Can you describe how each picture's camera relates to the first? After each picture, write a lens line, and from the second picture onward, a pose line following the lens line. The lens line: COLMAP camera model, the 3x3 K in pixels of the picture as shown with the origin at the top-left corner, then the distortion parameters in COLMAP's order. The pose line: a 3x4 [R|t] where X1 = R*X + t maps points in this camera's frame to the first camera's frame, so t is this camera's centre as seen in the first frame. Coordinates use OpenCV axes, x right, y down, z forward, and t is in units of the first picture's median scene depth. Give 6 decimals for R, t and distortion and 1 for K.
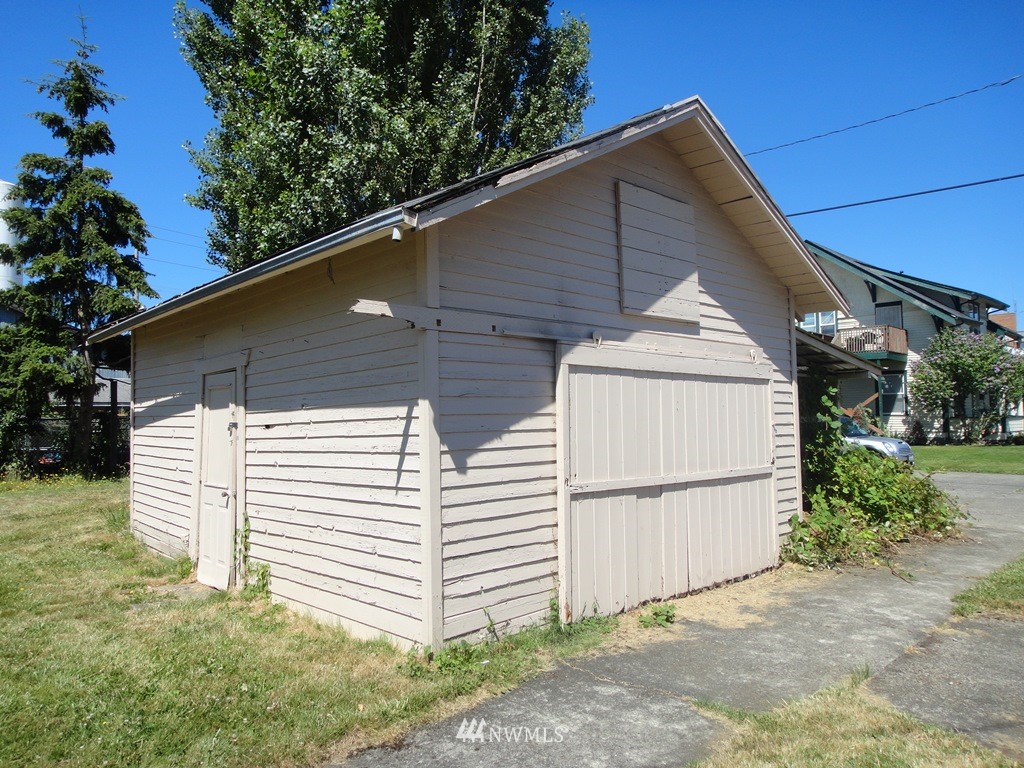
lens RADIAL K [[705.4, 0, 511.8], [0, 705.4, 378.0], [0, 0, 1]] dist [-0.001048, 0.000474]
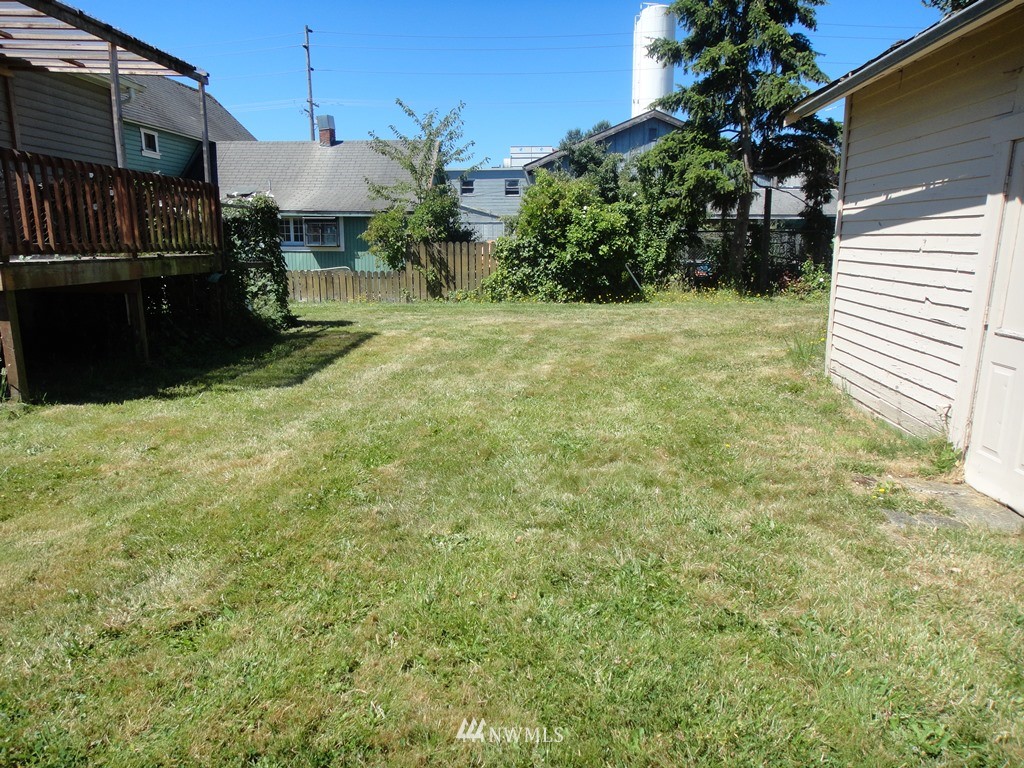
lens RADIAL K [[705.4, 0, 511.8], [0, 705.4, 378.0], [0, 0, 1]] dist [-0.001048, 0.000474]
pose [[0.685569, 0.155520, -0.711203, -0.122248], [0.029480, 0.970184, 0.240568, 0.014097], [0.727411, -0.185892, 0.660543, 0.128640]]
